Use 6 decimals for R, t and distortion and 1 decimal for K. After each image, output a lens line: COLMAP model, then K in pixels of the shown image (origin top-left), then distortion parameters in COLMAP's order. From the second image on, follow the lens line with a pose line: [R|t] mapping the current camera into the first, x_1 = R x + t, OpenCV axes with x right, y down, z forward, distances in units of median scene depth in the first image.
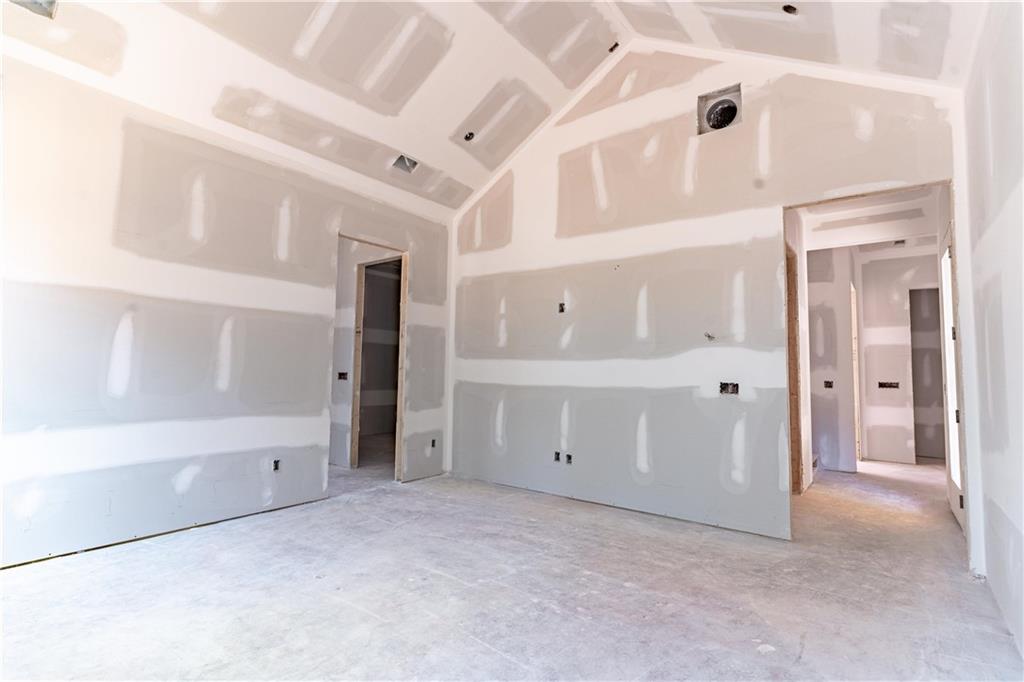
lens RADIAL K [[488.6, 0, 514.5], [0, 488.6, 340.0], [0, 0, 1]] dist [-0.002588, -0.000138]
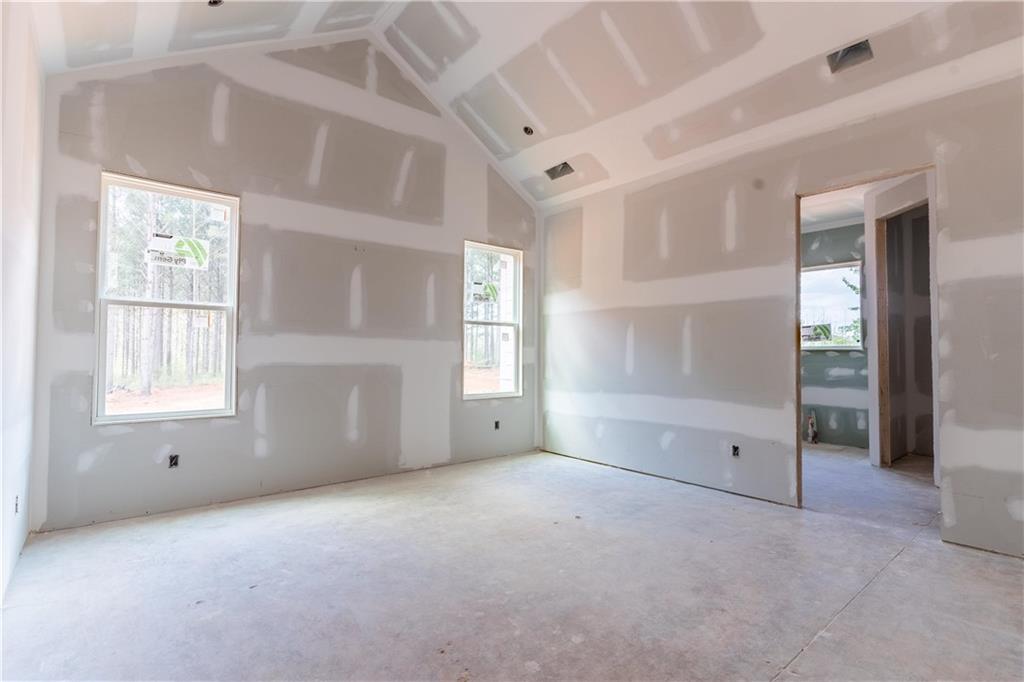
lens RADIAL K [[488.6, 0, 515.7], [0, 488.6, 342.0], [0, 0, 1]] dist [-0.002588, -0.000138]
pose [[-0.212573, -0.043435, -0.976179, 0.693214], [0.050936, 0.997161, -0.055460, 0.069235], [0.975817, -0.061511, -0.209757, 0.868420]]
